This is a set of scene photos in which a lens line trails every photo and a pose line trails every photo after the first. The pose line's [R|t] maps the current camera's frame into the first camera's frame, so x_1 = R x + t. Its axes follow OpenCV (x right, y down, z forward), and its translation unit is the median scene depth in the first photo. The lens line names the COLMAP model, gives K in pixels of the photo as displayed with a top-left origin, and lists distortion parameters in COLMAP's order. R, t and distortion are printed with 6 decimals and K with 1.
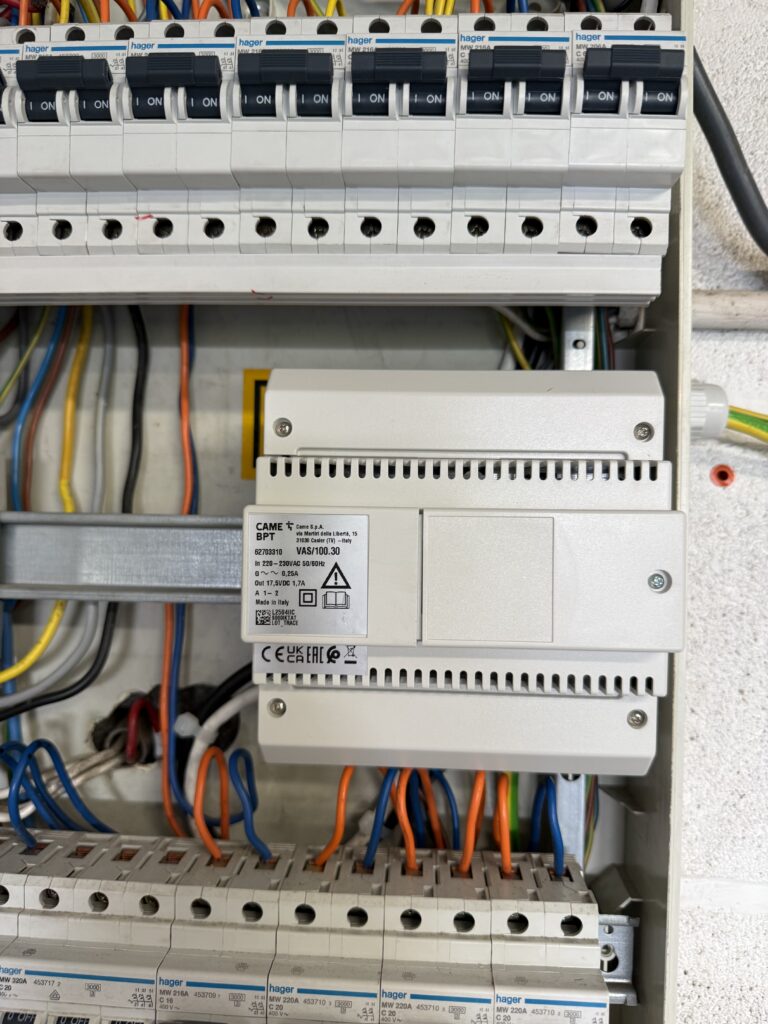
lens RADIAL K [[718.6, 0, 400.4], [0, 718.6, 537.1], [0, 0, 1]] dist [0.083649, -0.182745]
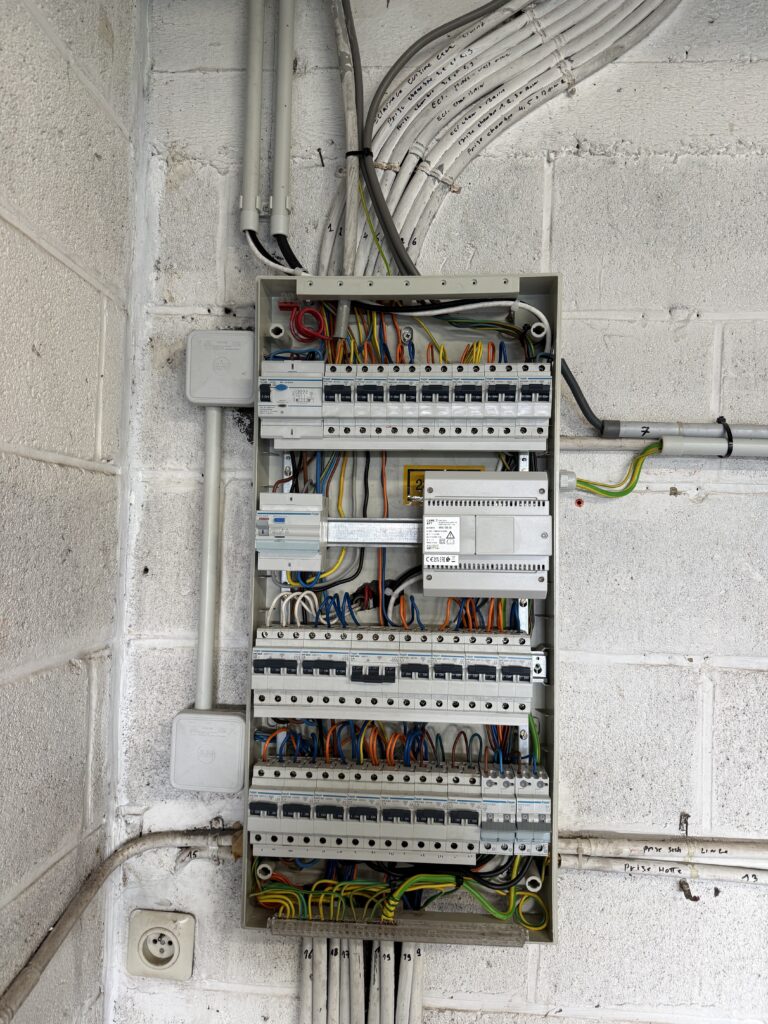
lens RADIAL K [[709.5, 0, 382.7], [0, 709.5, 527.3], [0, 0, 1]] dist [0.056144, -0.086665]
pose [[0.999751, -0.006665, -0.021305, -0.299461], [0.006071, 0.999594, -0.027835, 0.097053], [0.021481, 0.027698, 0.999385, -2.096988]]
